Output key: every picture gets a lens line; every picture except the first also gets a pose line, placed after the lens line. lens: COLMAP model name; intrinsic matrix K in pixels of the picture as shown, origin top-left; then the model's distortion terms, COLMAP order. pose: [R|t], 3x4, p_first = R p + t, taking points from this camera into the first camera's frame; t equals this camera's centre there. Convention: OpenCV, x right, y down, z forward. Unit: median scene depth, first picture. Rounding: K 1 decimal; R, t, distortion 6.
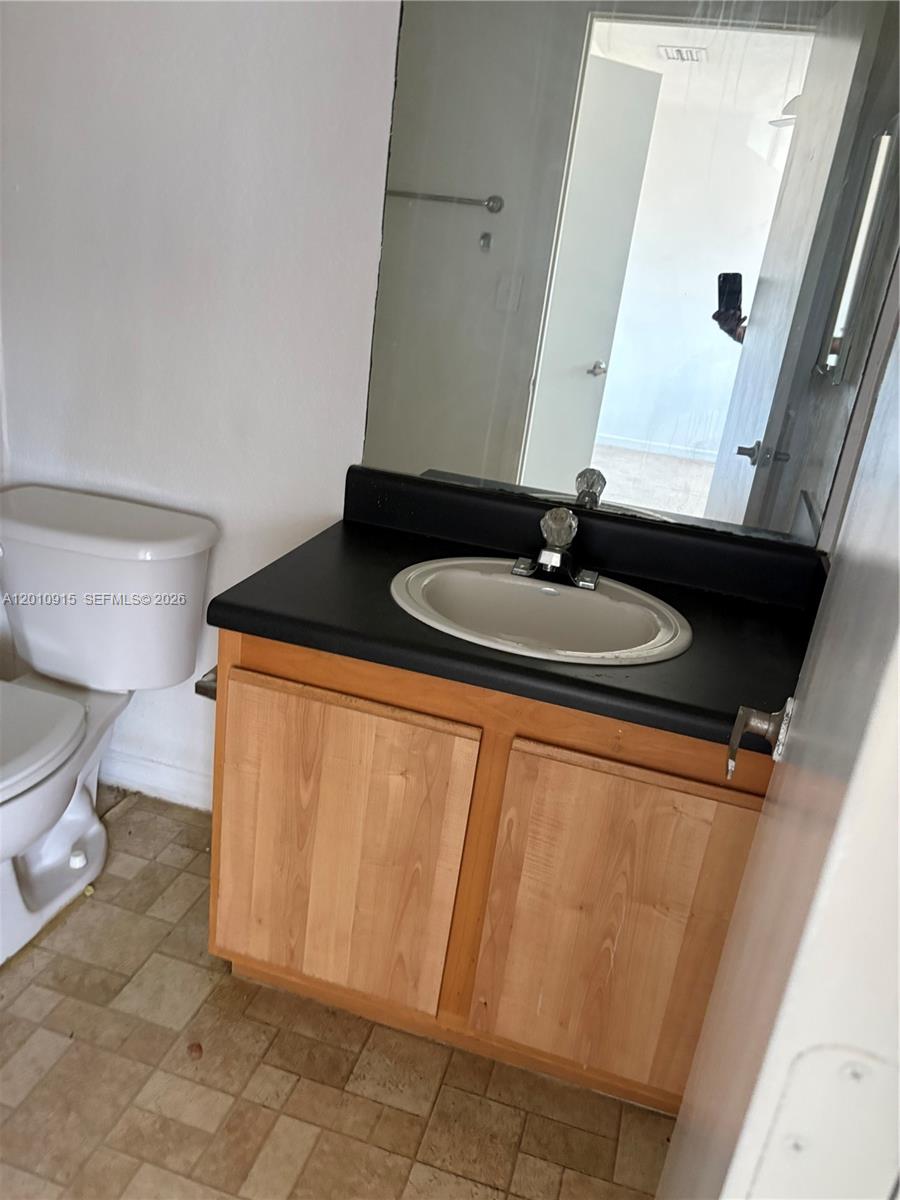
lens RADIAL K [[911.9, 0, 450.0], [0, 911.9, 600.0], [0, 0, 1]] dist [0.096013, -0.181521]
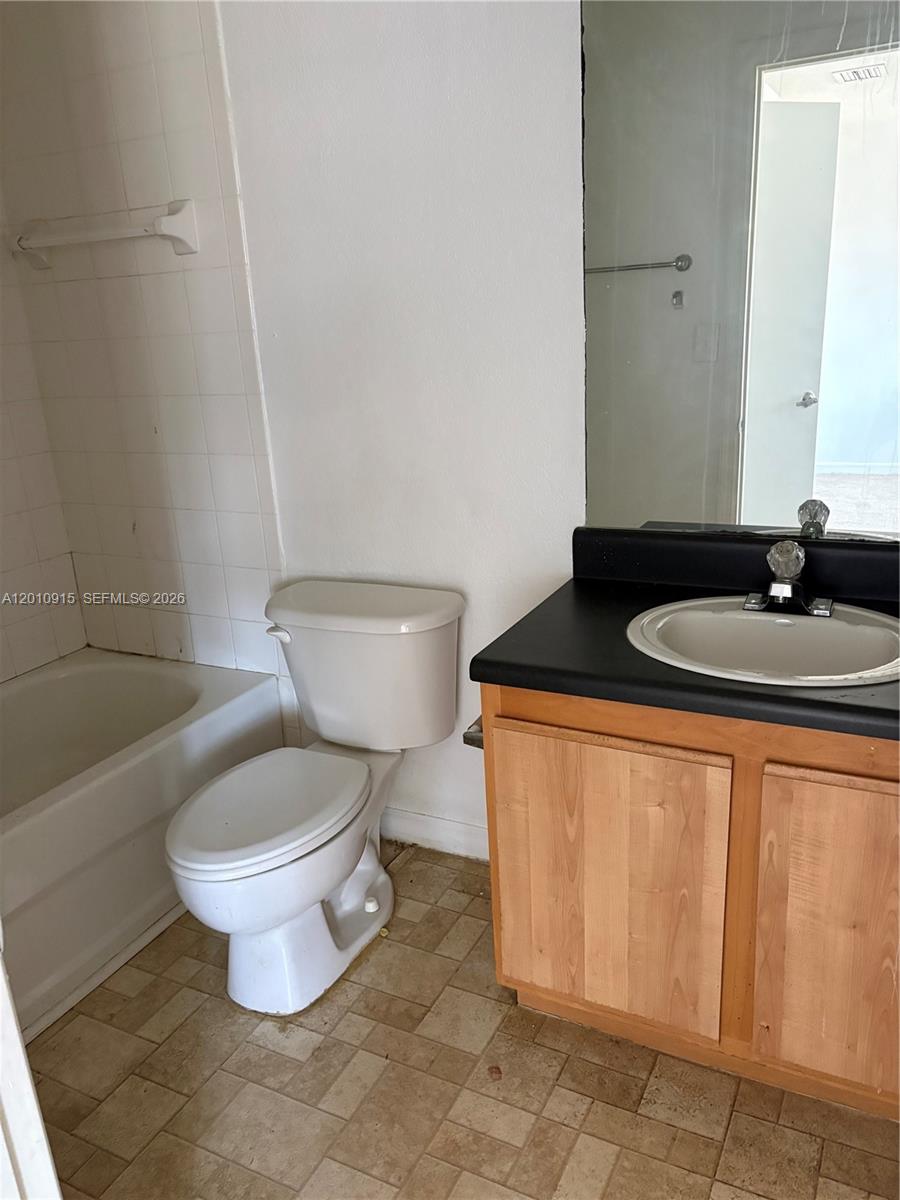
lens RADIAL K [[920.1, 0, 450.0], [0, 920.1, 600.0], [0, 0, 1]] dist [0.015548, -0.005251]
pose [[0.966217, -0.110401, -0.232888, -0.010656], [0.094101, 0.992342, -0.080008, 0.014507], [0.239938, 0.055390, 0.969207, -0.108061]]
